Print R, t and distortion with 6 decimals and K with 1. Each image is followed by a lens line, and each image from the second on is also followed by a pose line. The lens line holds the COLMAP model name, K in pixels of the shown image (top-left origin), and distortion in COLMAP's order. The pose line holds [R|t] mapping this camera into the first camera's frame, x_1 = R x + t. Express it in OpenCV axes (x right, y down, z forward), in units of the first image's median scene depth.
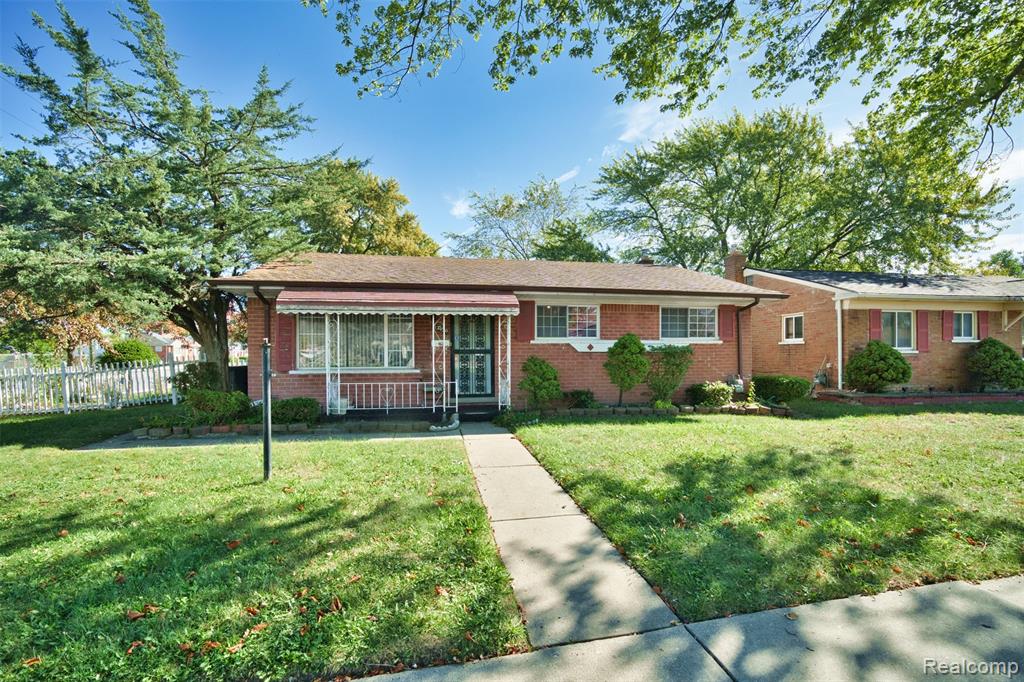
lens RADIAL K [[461.0, 0, 512.3], [0, 461.0, 356.2], [0, 0, 1]] dist [-0.000893, -0.000221]
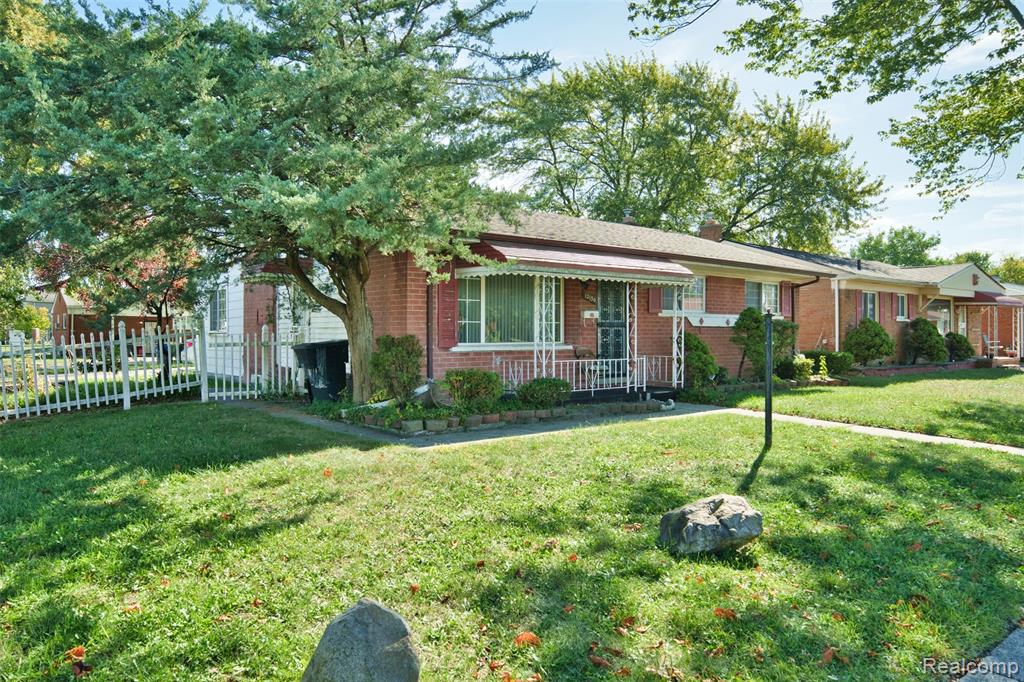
lens RADIAL K [[684.3, 0, 512.0], [0, 684.3, 341.0], [0, 0, 1]] dist [0.000002, 0.001442]
pose [[0.876703, -0.002061, 0.481028, -0.892979], [-0.000150, 0.999990, 0.004559, 0.015517], [-0.481032, -0.004069, 0.876694, -0.034610]]
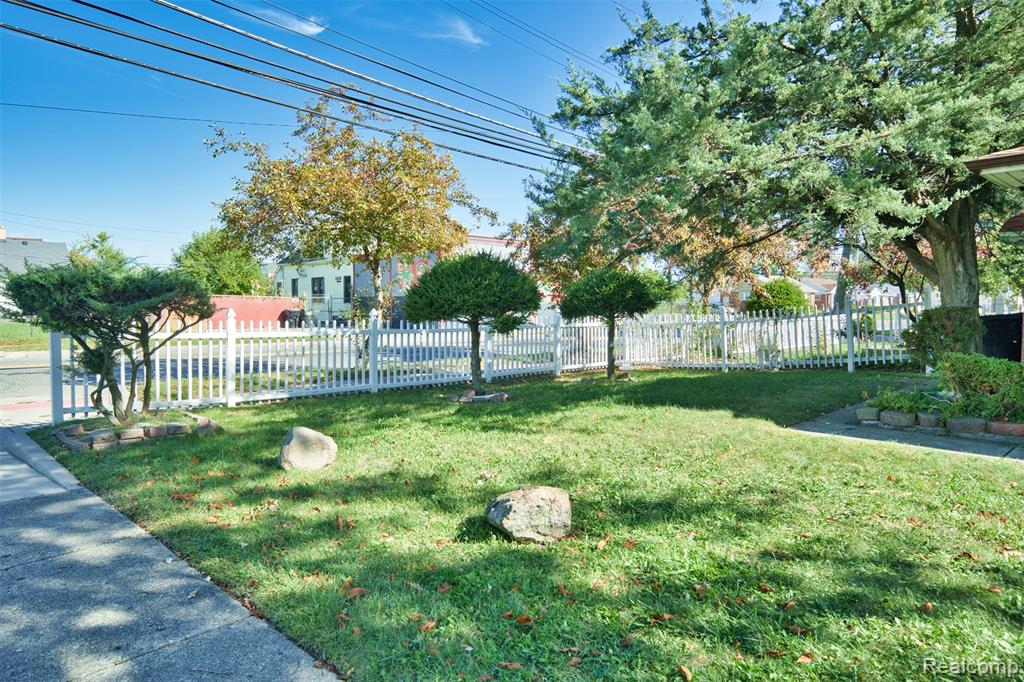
lens RADIAL K [[684.3, 0, 512.0], [0, 684.3, 341.0], [0, 0, 1]] dist [0.000002, 0.001442]
pose [[0.535521, 0.049122, -0.843092, -0.191811], [-0.006281, 0.998511, 0.054188, 0.010984], [0.844499, -0.023724, 0.535032, 0.055921]]
